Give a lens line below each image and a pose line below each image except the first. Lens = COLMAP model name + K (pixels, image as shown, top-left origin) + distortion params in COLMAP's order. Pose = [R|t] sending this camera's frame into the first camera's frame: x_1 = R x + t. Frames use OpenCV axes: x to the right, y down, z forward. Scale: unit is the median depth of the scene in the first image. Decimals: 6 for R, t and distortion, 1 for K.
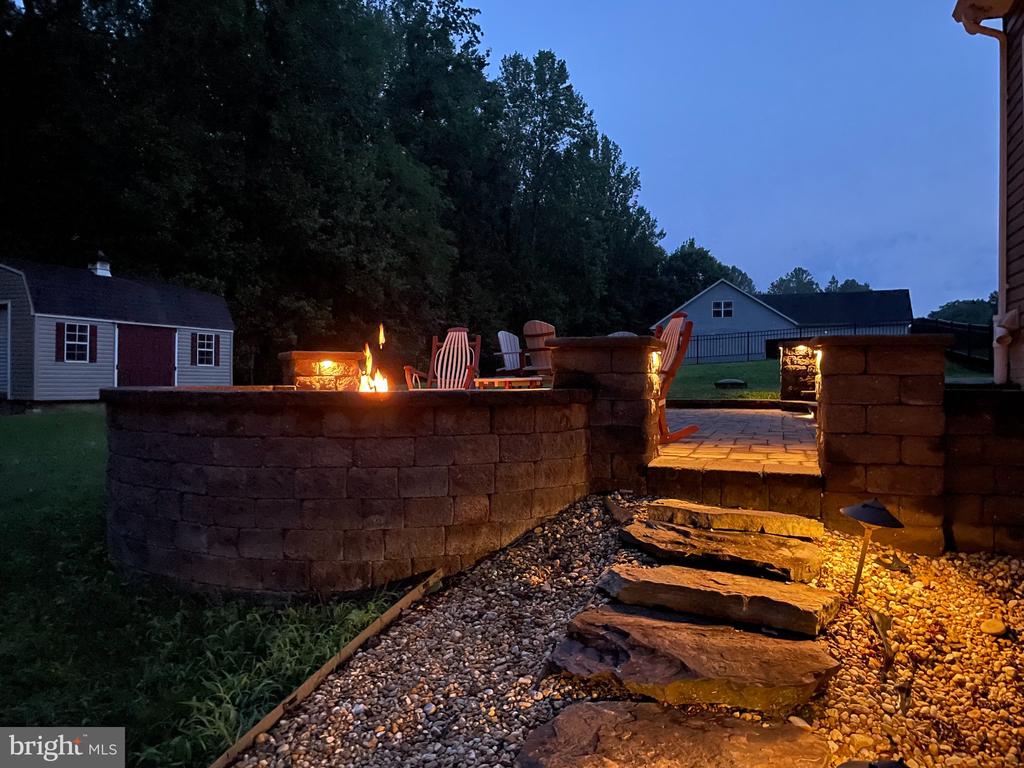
lens RADIAL K [[789.1, 0, 508.6], [0, 789.1, 377.6], [0, 0, 1]] dist [0.077135, -0.090245]
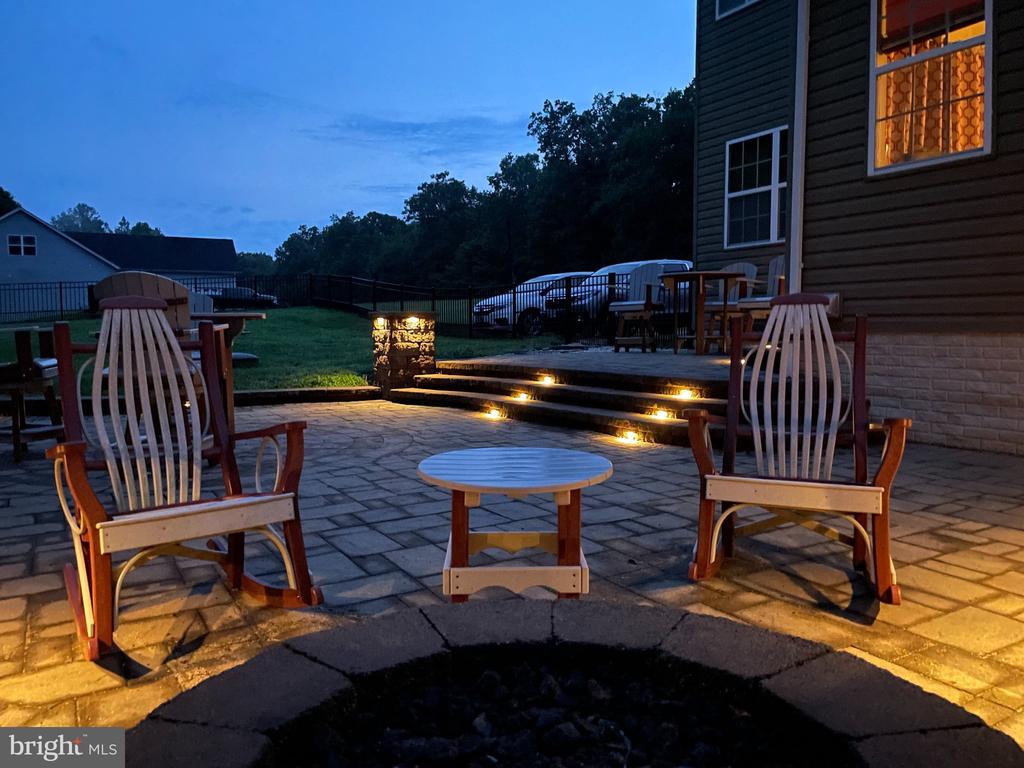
lens RADIAL K [[789.1, 0, 508.6], [0, 789.1, 377.6], [0, 0, 1]] dist [0.077135, -0.090245]
pose [[0.664818, -0.054654, 0.745003, -0.020348], [0.003902, 0.997560, 0.069700, -0.004992], [-0.746995, -0.043430, 0.663409, 0.061521]]
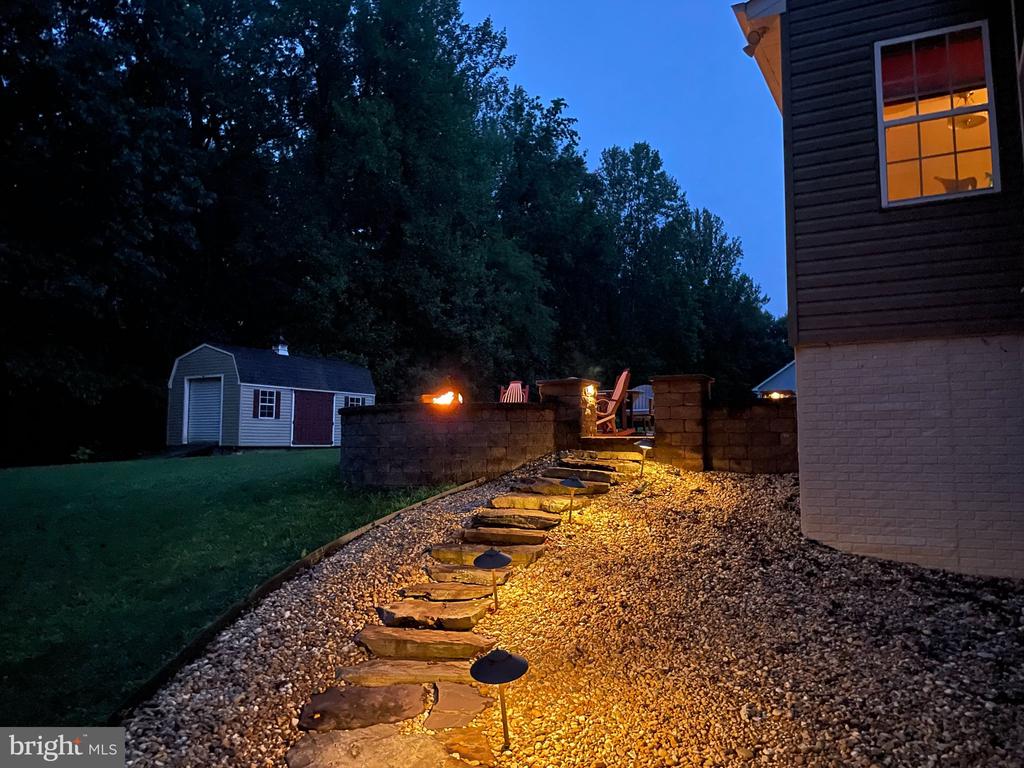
lens RADIAL K [[789.1, 0, 508.6], [0, 789.1, 377.6], [0, 0, 1]] dist [0.077135, -0.090245]
pose [[0.988498, -0.020039, -0.149903, 0.046105], [0.007214, 0.996303, -0.085610, 0.019657], [0.151065, 0.083544, 0.984987, -0.179167]]
